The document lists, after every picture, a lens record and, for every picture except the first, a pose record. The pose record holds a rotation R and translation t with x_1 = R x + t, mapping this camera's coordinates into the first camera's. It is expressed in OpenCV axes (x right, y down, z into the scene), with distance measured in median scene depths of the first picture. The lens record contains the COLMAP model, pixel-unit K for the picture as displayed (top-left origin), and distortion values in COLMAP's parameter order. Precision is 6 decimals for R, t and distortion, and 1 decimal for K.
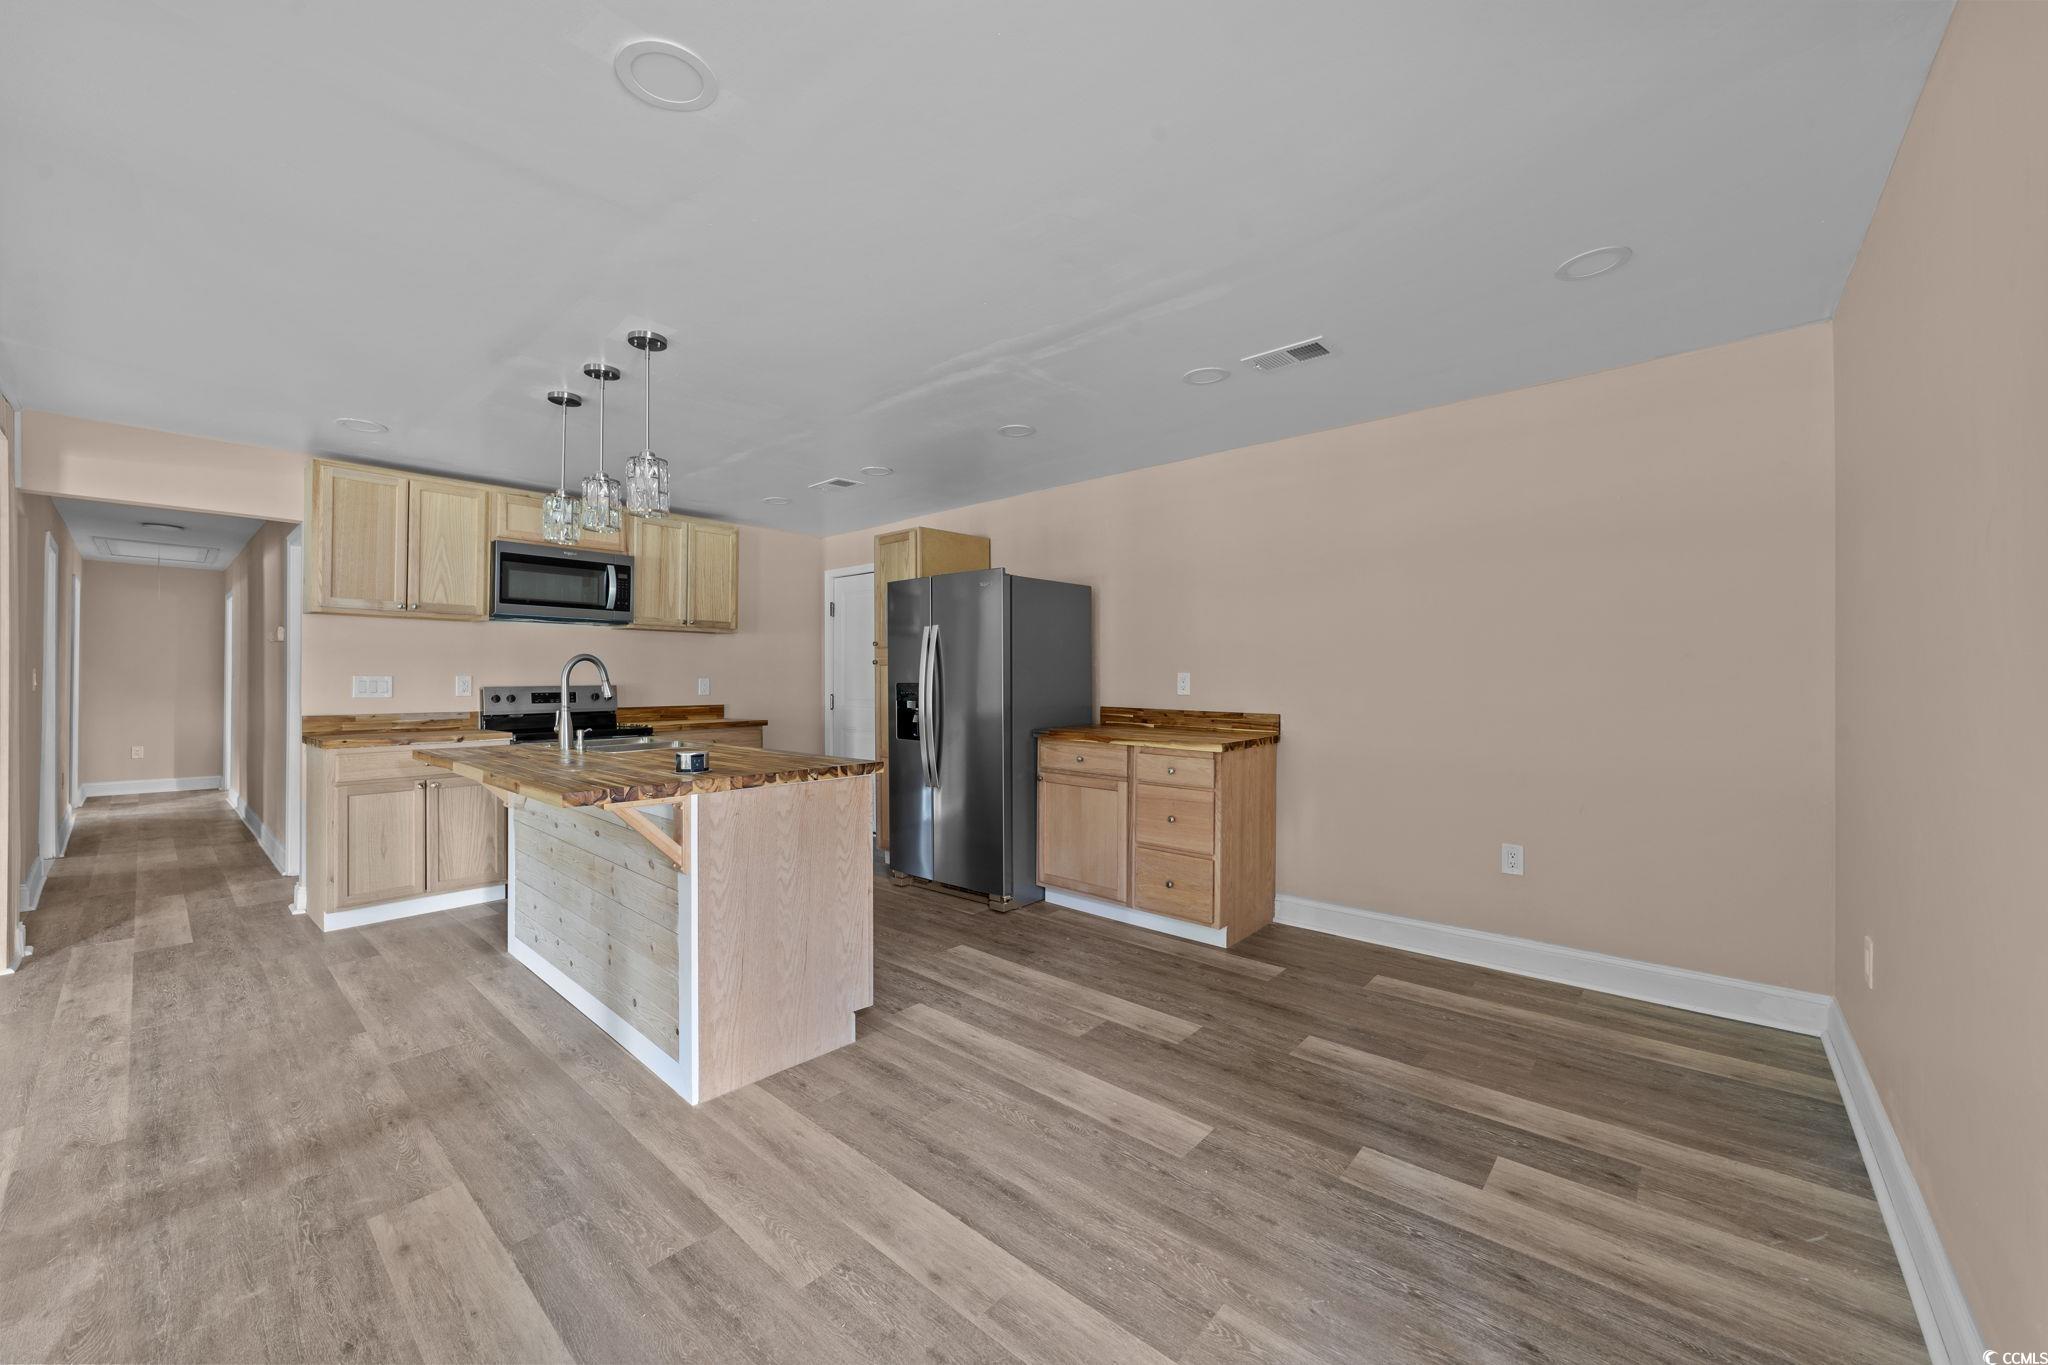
lens RADIAL K [[775.6, 0, 1024.0], [0, 775.6, 682.5], [0, 0, 1]] dist [-0.014107, 0.007158]
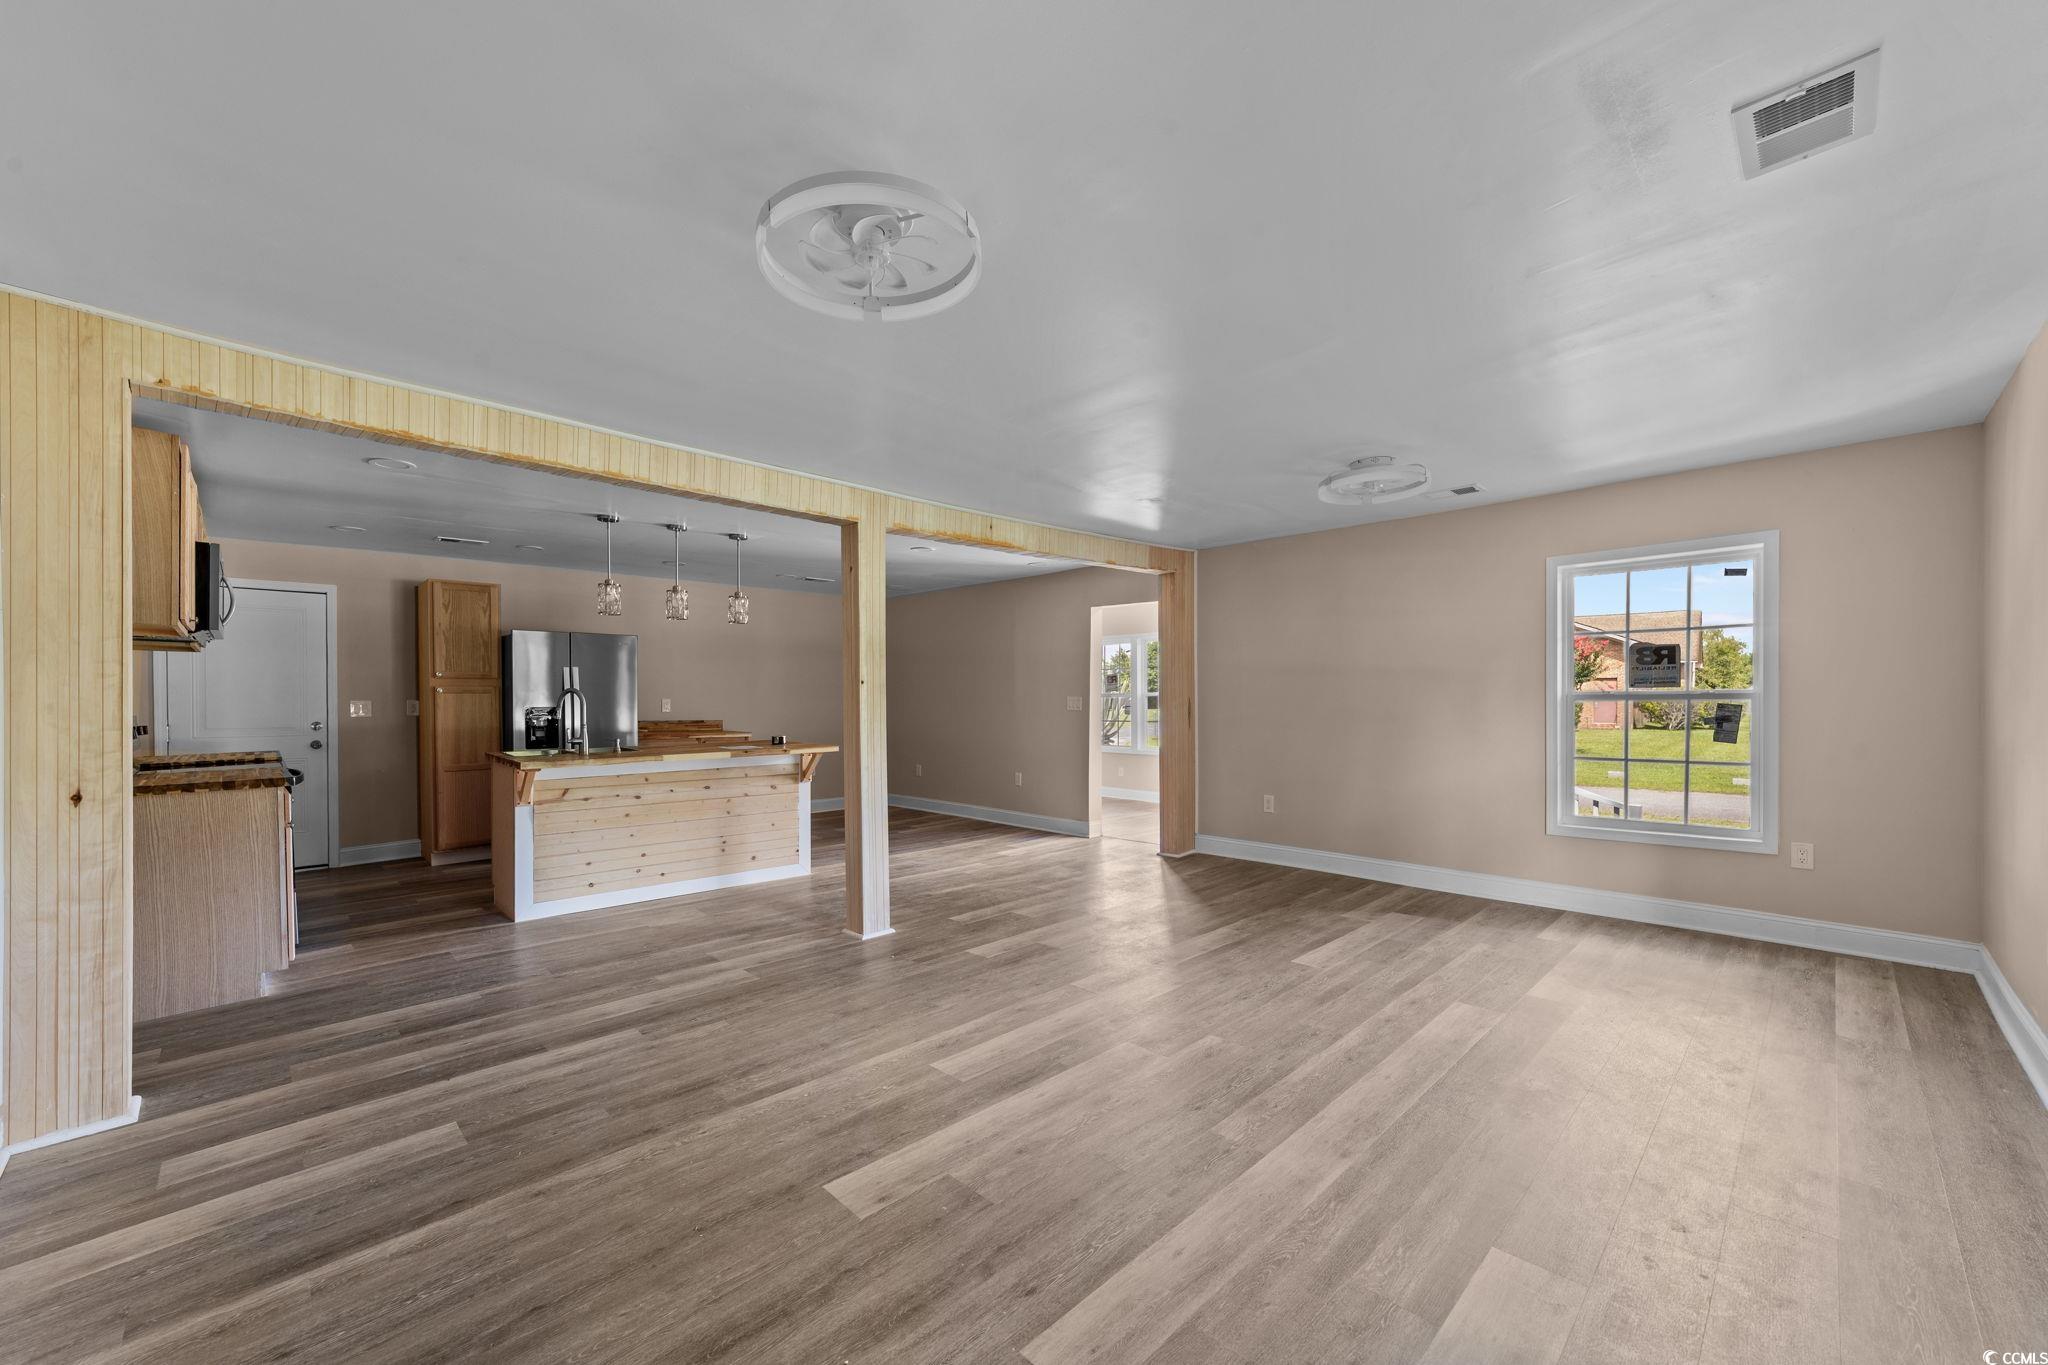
lens RADIAL K [[798.0, 0, 1022.3], [0, 798.0, 698.2], [0, 0, 1]] dist [-0.015174, 0.008020]
pose [[0.070648, 0.000433, 0.997501, -1.857613], [0.008381, 0.999964, -0.001027, -0.008762], [-0.997466, 0.008433, 0.070642, 0.075799]]
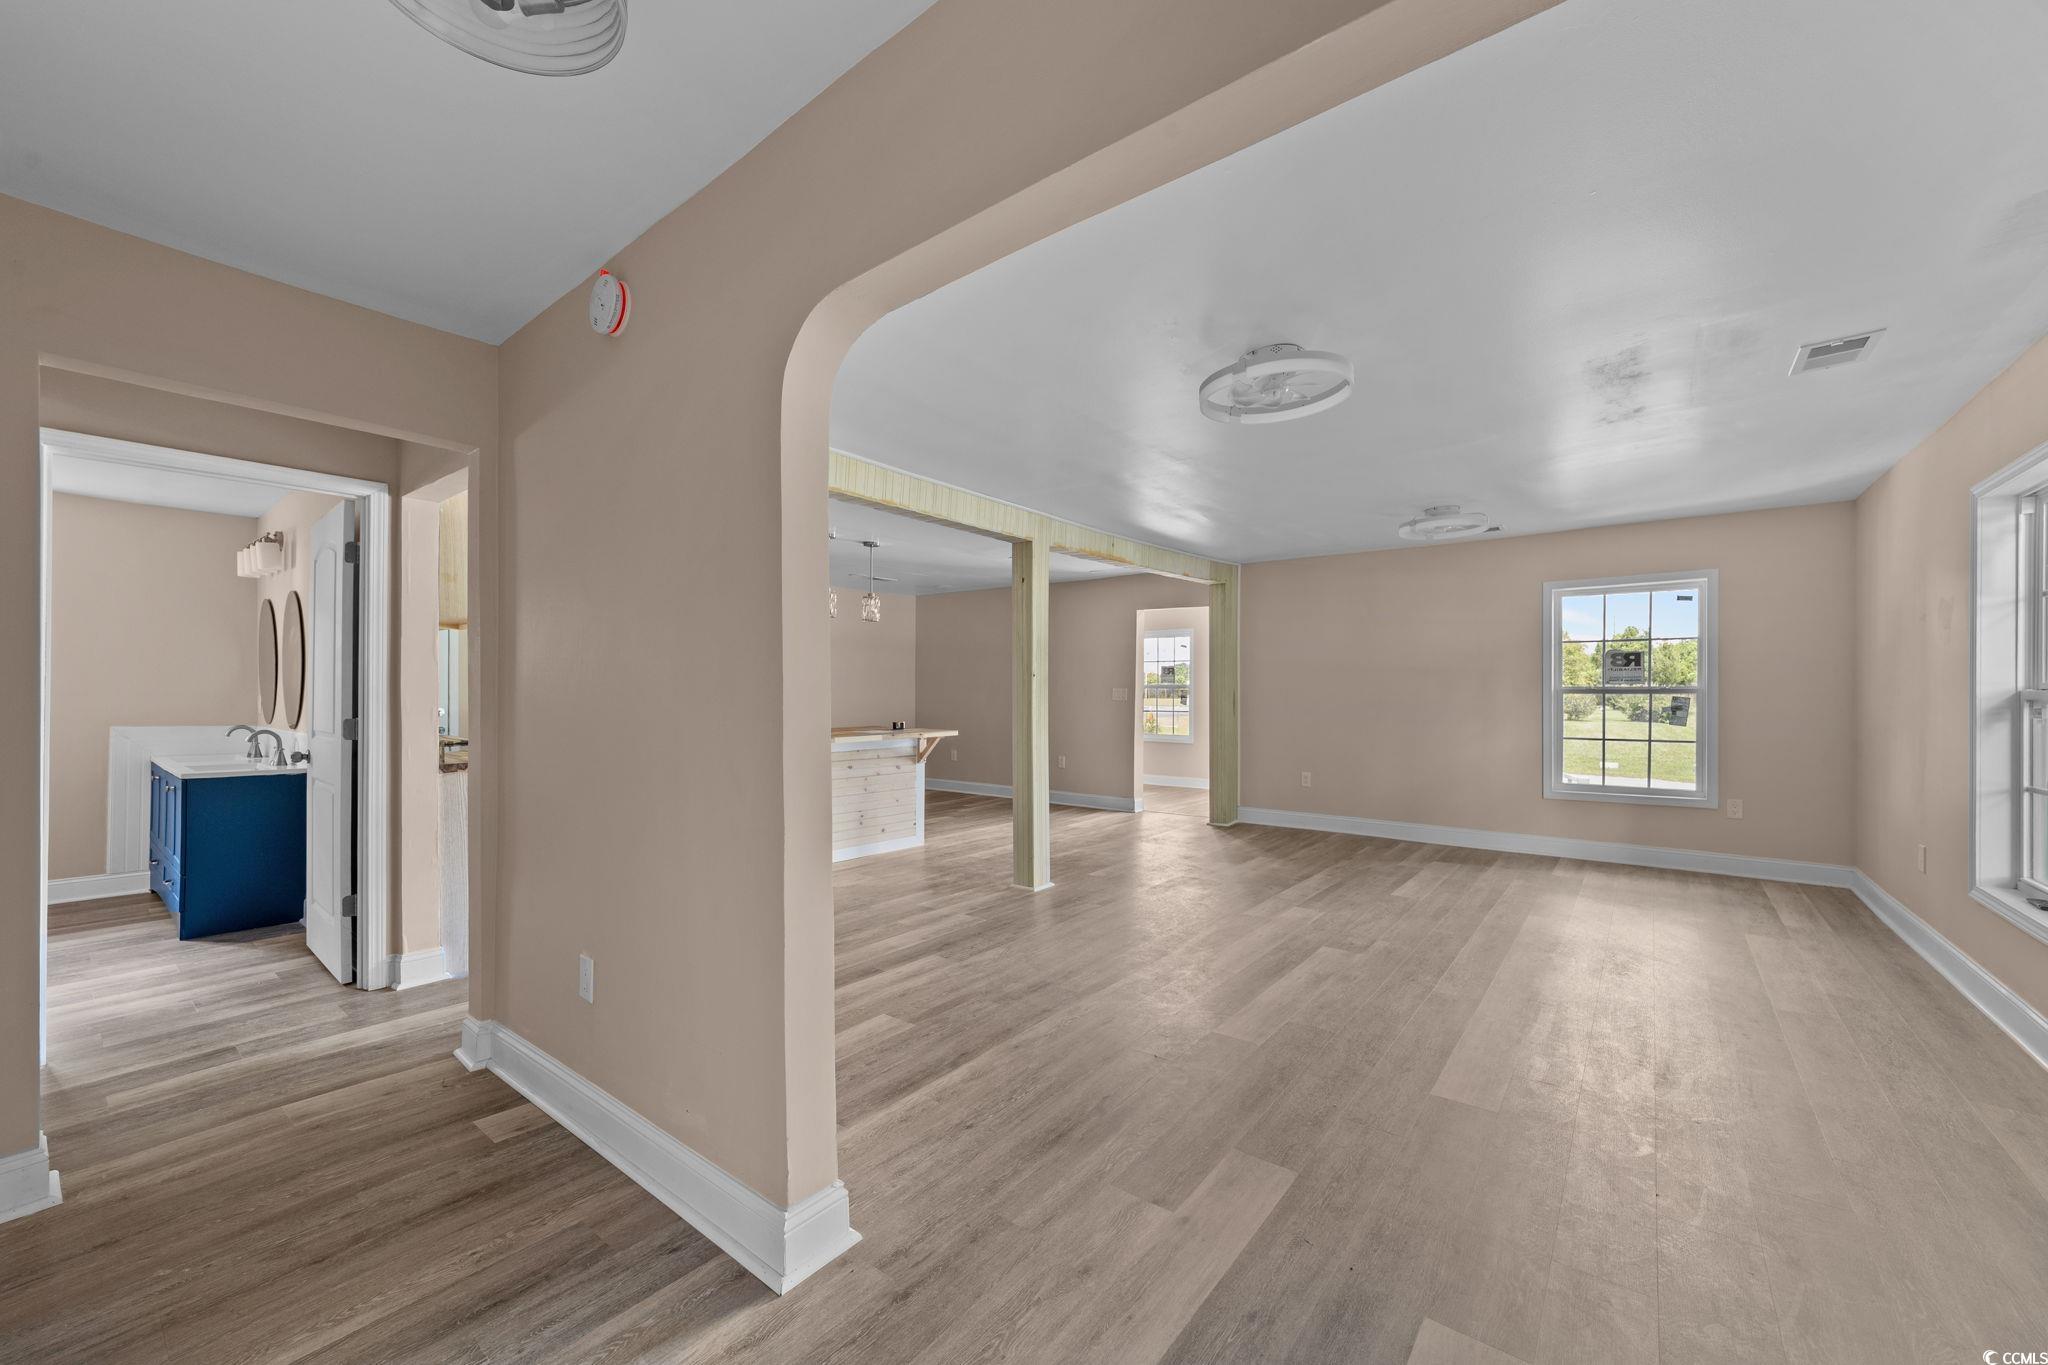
lens RADIAL K [[795.3, 0, 1026.4], [0, 795.3, 679.3], [0, 0, 1]] dist [-0.014810, 0.007794]
pose [[-0.054833, 0.012950, 0.998412, -2.099306], [0.002442, 0.999915, -0.012835, -0.010558], [-0.998493, 0.001735, -0.054860, 0.488216]]
